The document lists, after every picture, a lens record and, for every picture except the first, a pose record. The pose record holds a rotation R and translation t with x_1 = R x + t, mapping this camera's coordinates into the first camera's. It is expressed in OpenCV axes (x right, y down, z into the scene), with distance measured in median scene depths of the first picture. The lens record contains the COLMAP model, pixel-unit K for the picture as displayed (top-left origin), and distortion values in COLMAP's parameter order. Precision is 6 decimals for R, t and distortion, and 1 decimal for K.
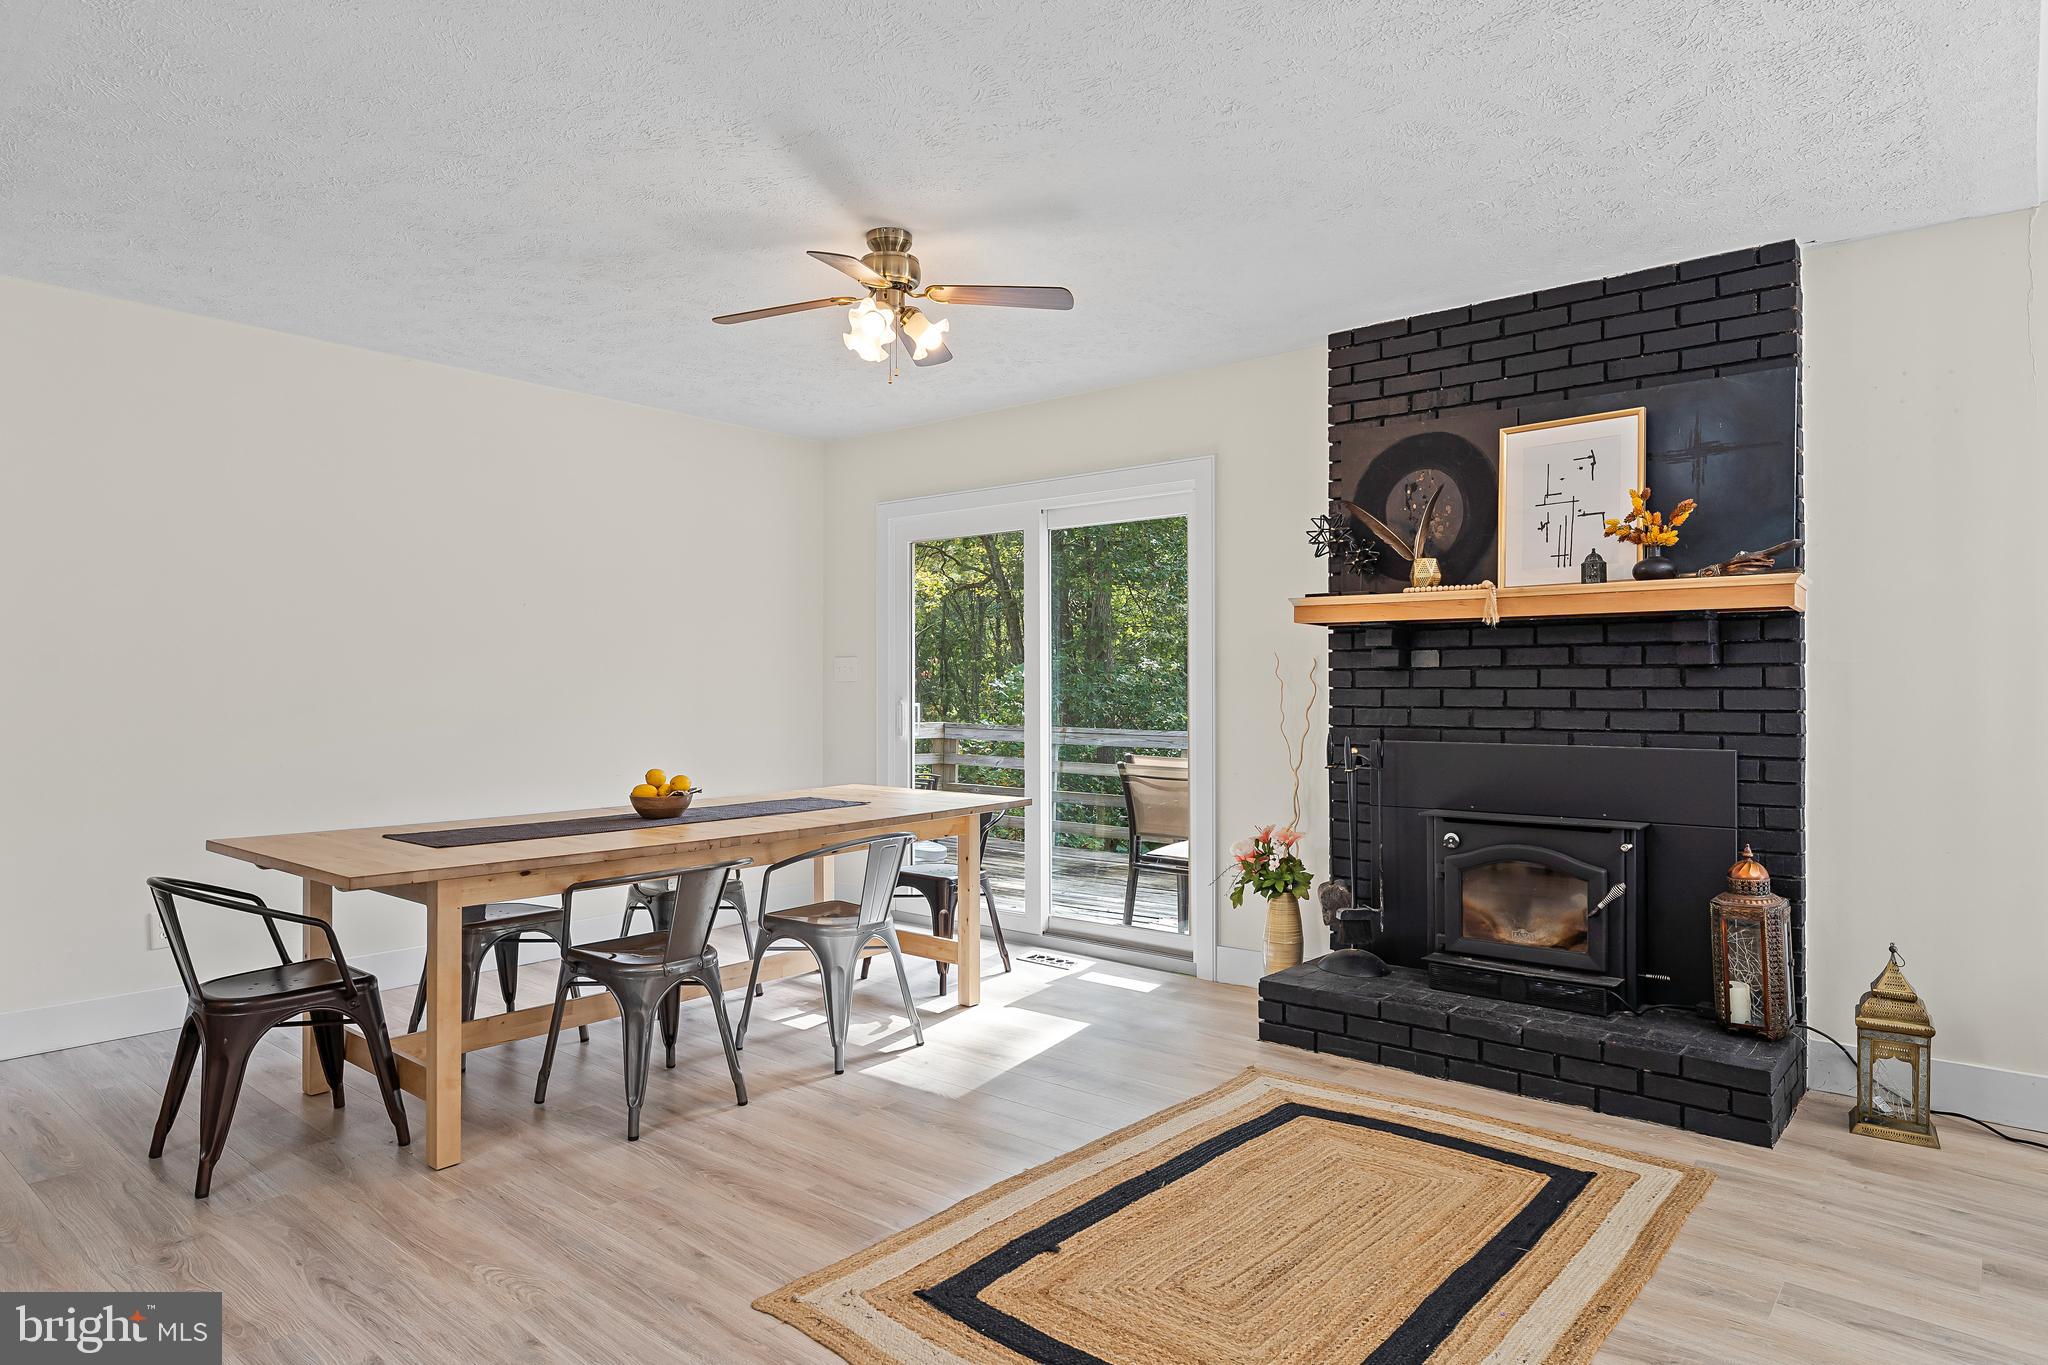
lens RADIAL K [[1164.8, 0, 1057.3], [0, 1164.8, 702.6], [0, 0, 1]] dist [-0.013975, 0.001761]
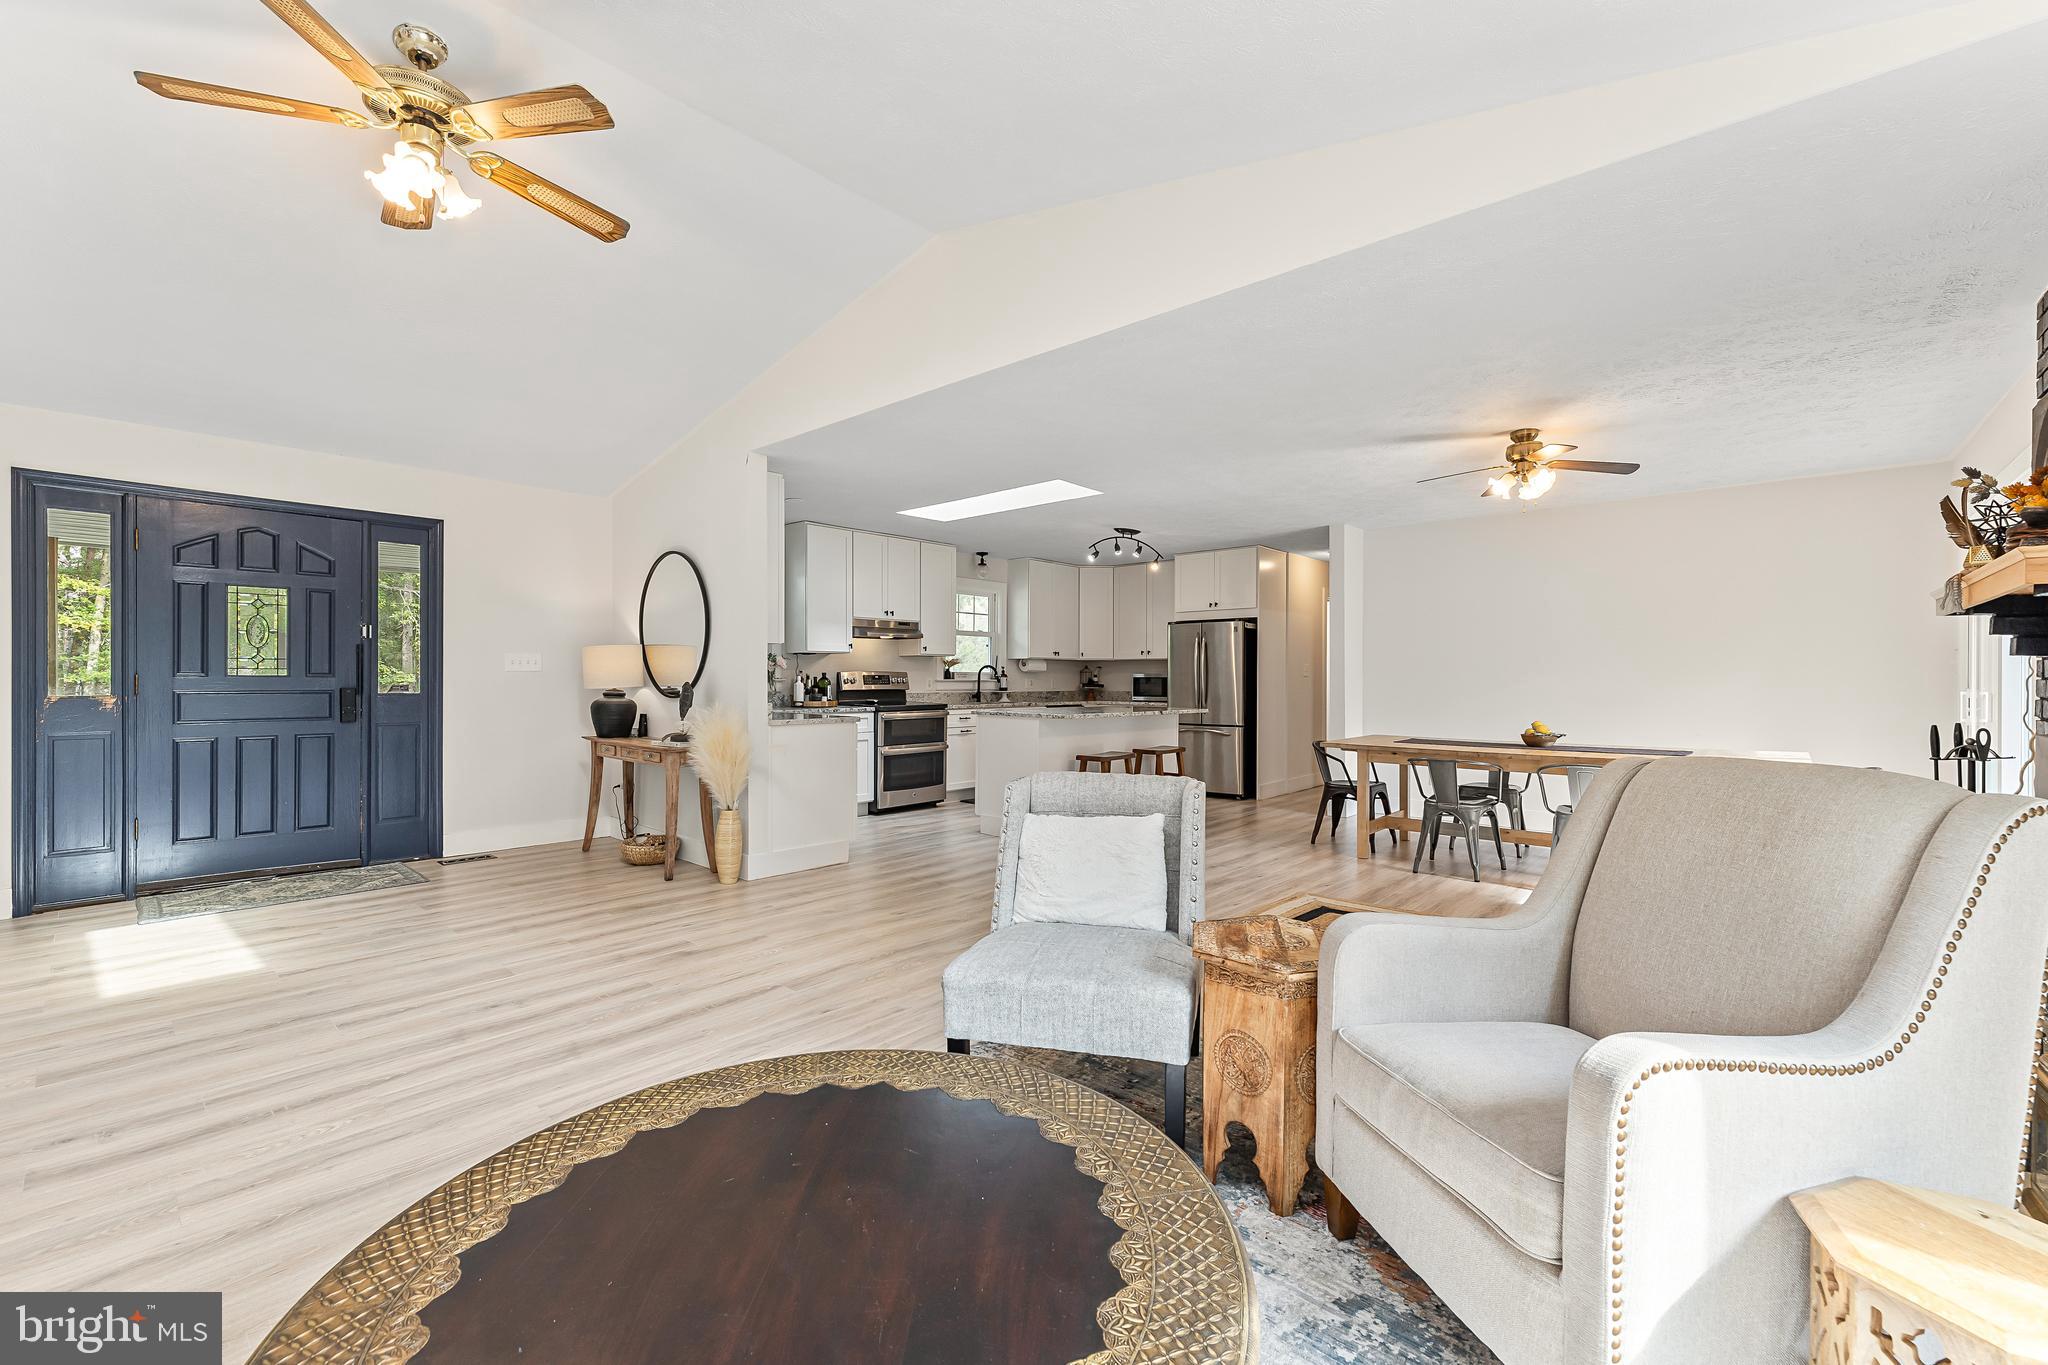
lens RADIAL K [[830.7, 0, 986.8], [0, 830.7, 681.5], [0, 0, 1]] dist [-0.003777, 0.001140]
pose [[-0.085969, 0.003162, -0.996293, 1.173680], [-0.013313, 0.999902, 0.004322, -0.000651], [0.996209, 0.013636, -0.085918, 0.245620]]
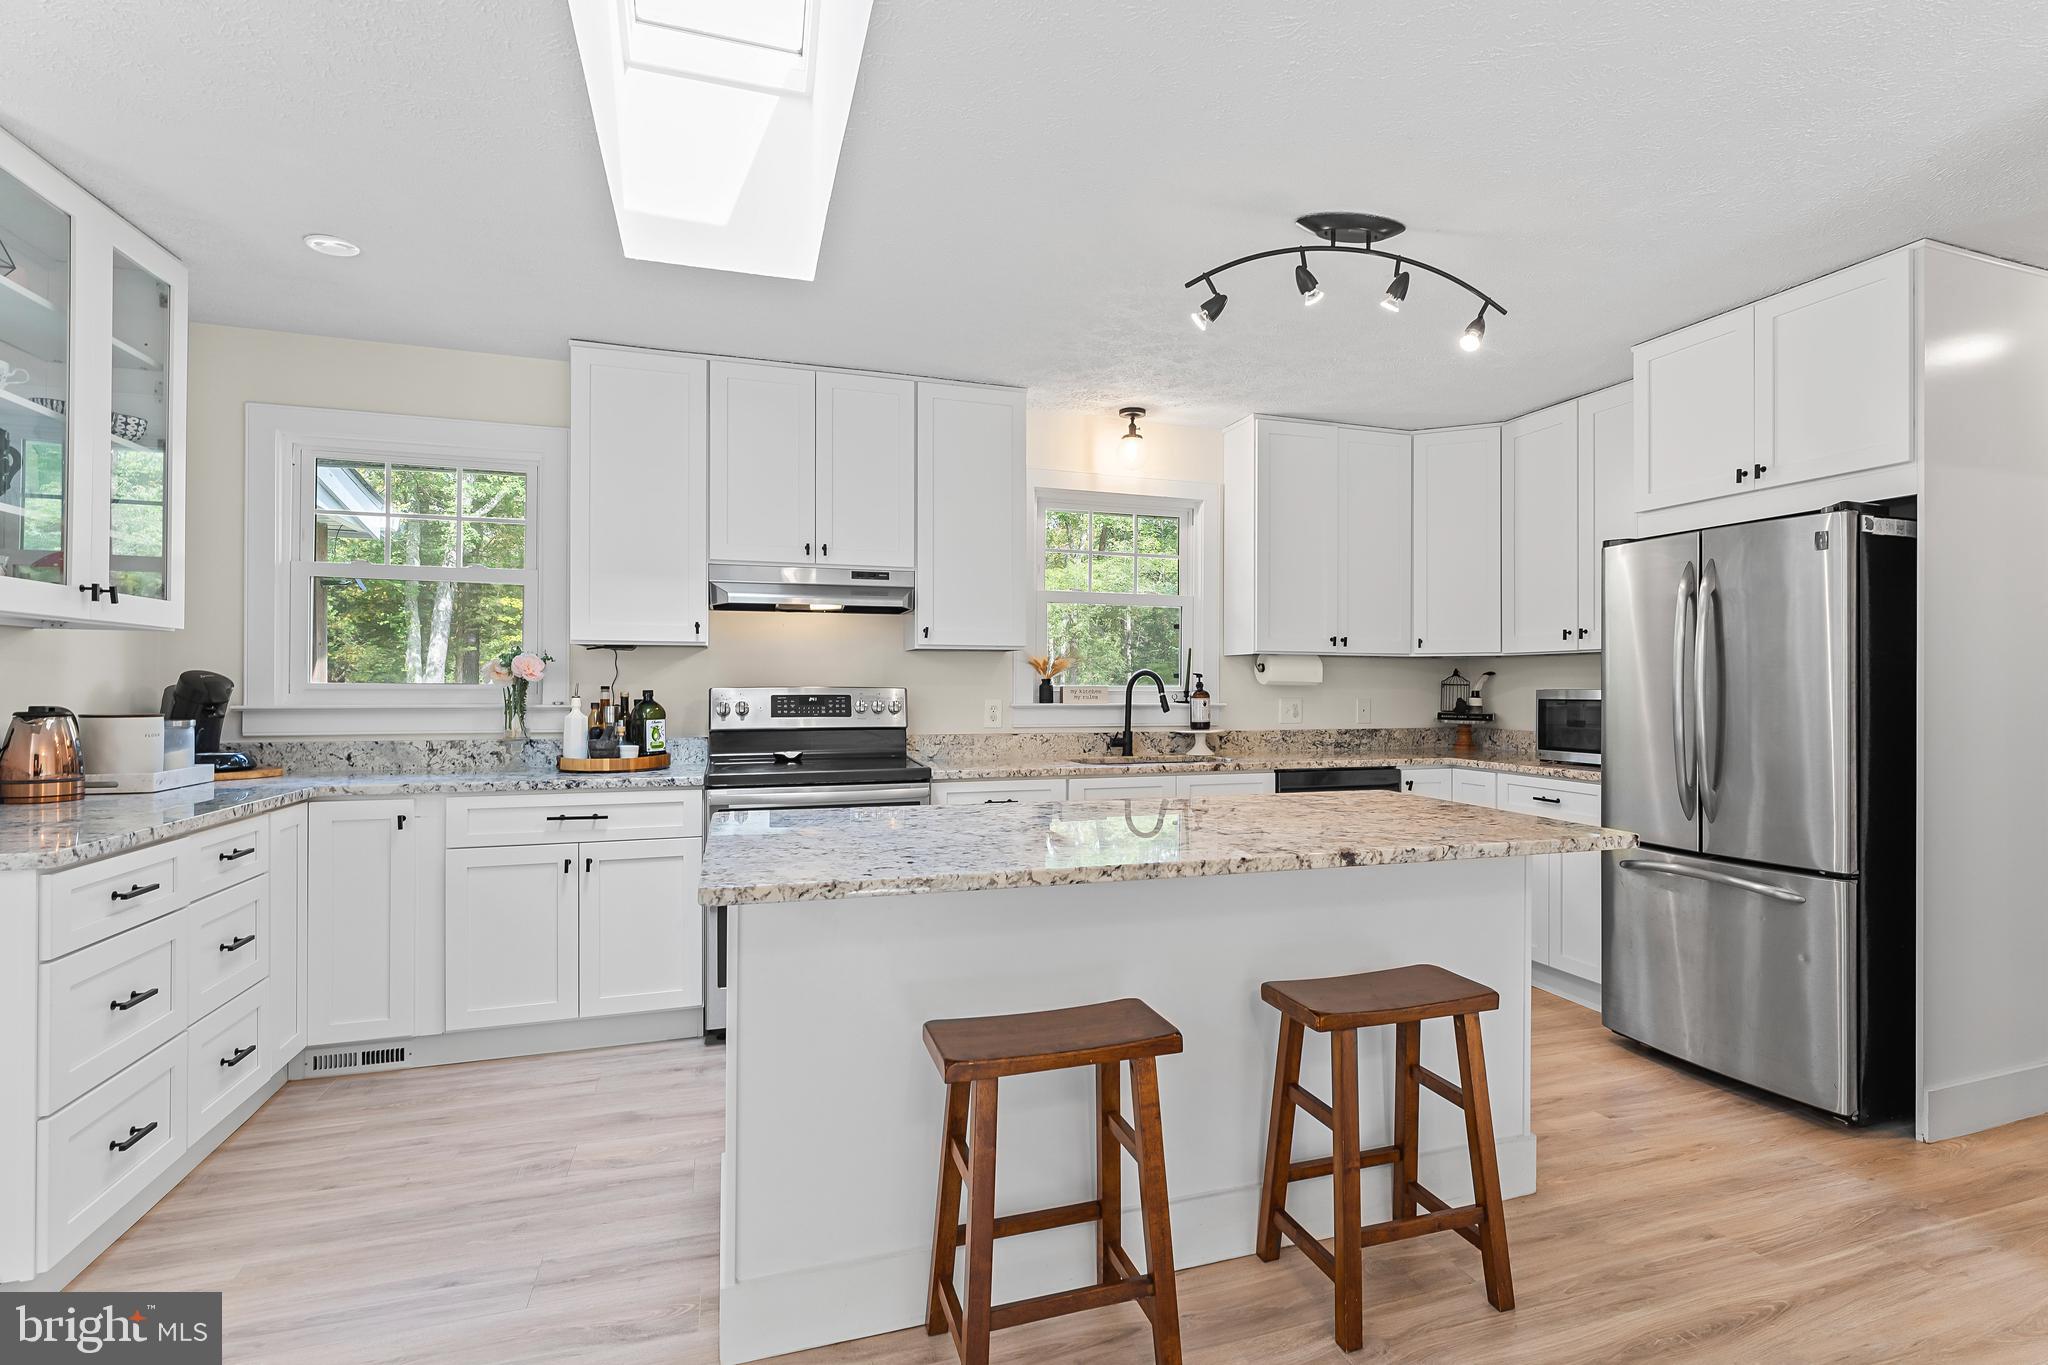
lens RADIAL K [[969.4, 0, 1098.1], [0, 969.4, 686.4], [0, 0, 1]] dist [-0.005265, -0.000228]
pose [[-0.511033, -0.000670, -0.859561, -0.208726], [-0.010552, 0.999929, 0.005494, -0.024817], [0.859497, 0.011878, -0.511003, 0.631511]]
